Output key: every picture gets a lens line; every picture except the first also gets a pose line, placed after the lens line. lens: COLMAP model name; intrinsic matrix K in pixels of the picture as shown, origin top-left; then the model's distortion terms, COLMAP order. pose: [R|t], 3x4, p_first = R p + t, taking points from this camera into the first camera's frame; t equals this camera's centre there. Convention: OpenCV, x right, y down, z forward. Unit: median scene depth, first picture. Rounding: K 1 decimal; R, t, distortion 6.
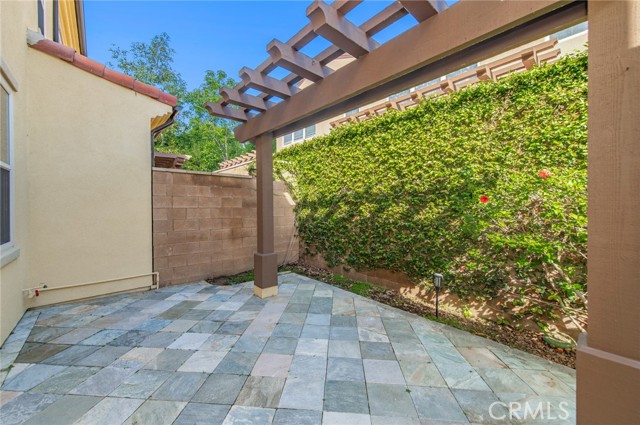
lens RADIAL K [[250.9, 0, 319.6], [0, 250.9, 209.5], [0, 0, 1]] dist [0.017135, -0.004776]
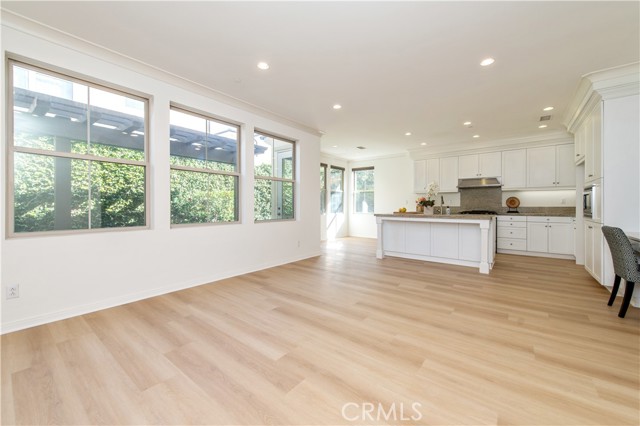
lens RADIAL K [[250.9, 0, 318.0], [0, 250.9, 207.9], [0, 0, 1]] dist [0.017135, -0.004776]
pose [[-0.174830, -0.007727, 0.984568, -1.554760], [0.008170, 0.999923, 0.009298, 0.027642], [-0.984565, 0.009669, -0.174754, 0.070454]]
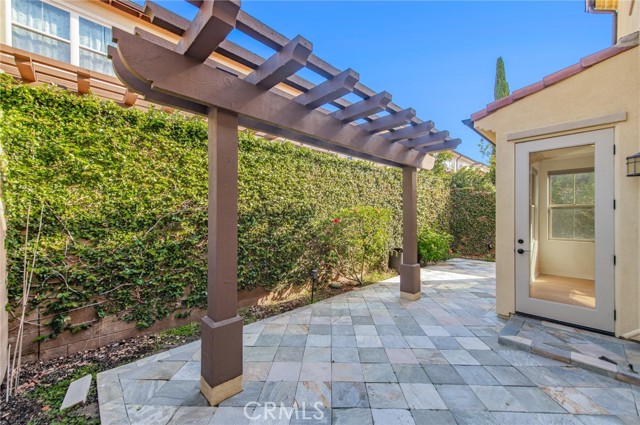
lens RADIAL K [[250.9, 0, 318.6], [0, 250.9, 215.6], [0, 0, 1]] dist [0.017135, -0.004776]
pose [[-0.037902, 0.000520, 0.999281, -0.808248], [0.009251, 0.999957, -0.000170, -0.054447], [-0.999239, 0.009238, -0.037905, 0.814916]]
